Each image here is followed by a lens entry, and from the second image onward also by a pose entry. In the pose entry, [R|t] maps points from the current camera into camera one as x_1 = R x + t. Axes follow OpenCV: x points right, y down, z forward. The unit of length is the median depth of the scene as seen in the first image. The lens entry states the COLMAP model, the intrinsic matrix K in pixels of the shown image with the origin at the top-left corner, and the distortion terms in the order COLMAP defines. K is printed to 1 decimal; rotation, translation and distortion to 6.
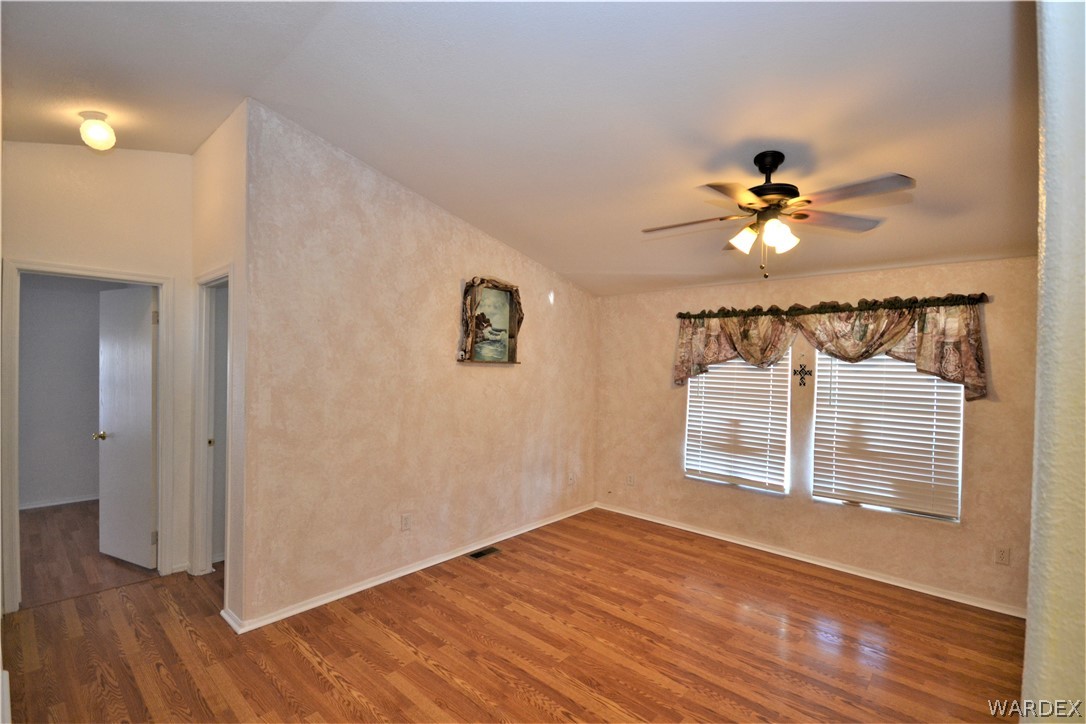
lens RADIAL K [[491.7, 0, 548.3], [0, 491.7, 370.3], [0, 0, 1]] dist [0.003071, -0.011153]
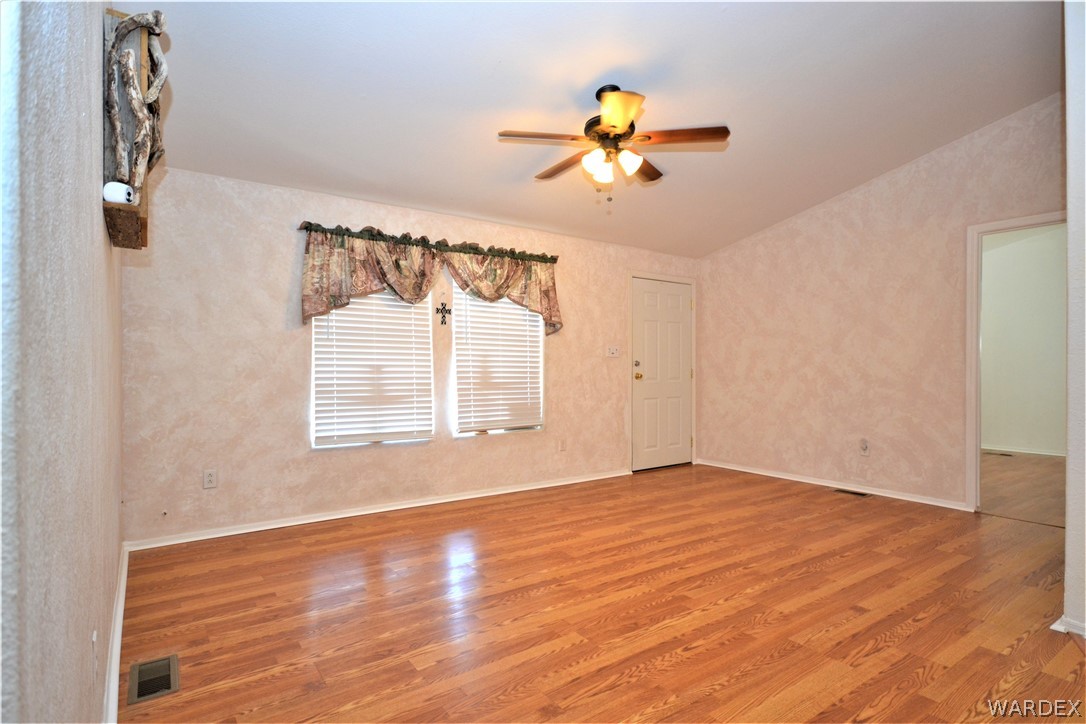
lens RADIAL K [[556.0, 0, 542.1], [0, 556.0, 367.3], [0, 0, 1]] dist [-0.001331, -0.000306]
pose [[0.214271, -0.019316, 0.976583, -0.539671], [0.022369, 0.999639, 0.014864, 0.107370], [-0.976518, 0.018661, 0.214626, 0.582670]]
